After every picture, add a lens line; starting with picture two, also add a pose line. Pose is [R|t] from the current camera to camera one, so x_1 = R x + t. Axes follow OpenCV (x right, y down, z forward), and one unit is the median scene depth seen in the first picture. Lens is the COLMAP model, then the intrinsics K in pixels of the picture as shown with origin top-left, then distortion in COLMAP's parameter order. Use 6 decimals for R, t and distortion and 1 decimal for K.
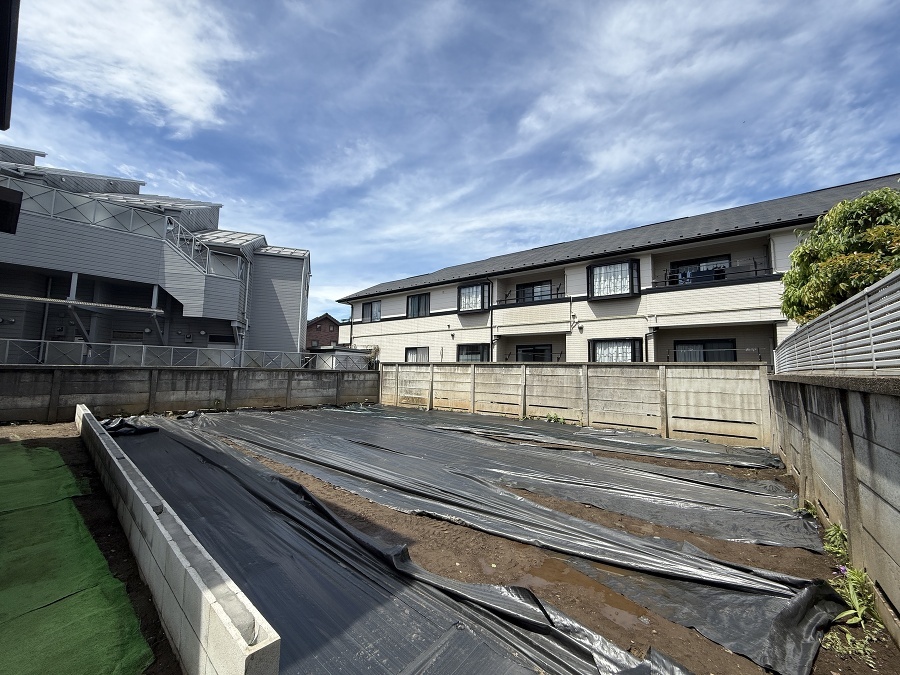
lens RADIAL K [[358.5, 0, 448.0], [0, 358.5, 336.6], [0, 0, 1]] dist [-0.000501, 0.000049]
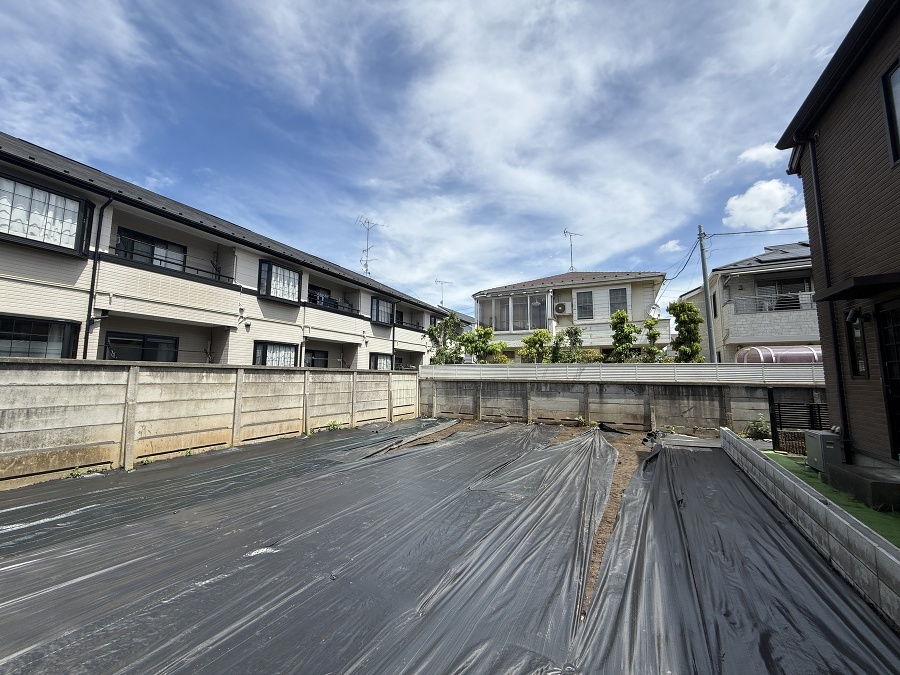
lens RADIAL K [[378.1, 0, 436.5], [0, 378.1, 335.3], [0, 0, 1]] dist [0.021131, -0.000098]
pose [[-0.199315, 0.087628, 0.976010, -0.614639], [-0.105478, 0.988289, -0.110270, 0.052574], [-0.974242, -0.124926, -0.187738, 0.735891]]
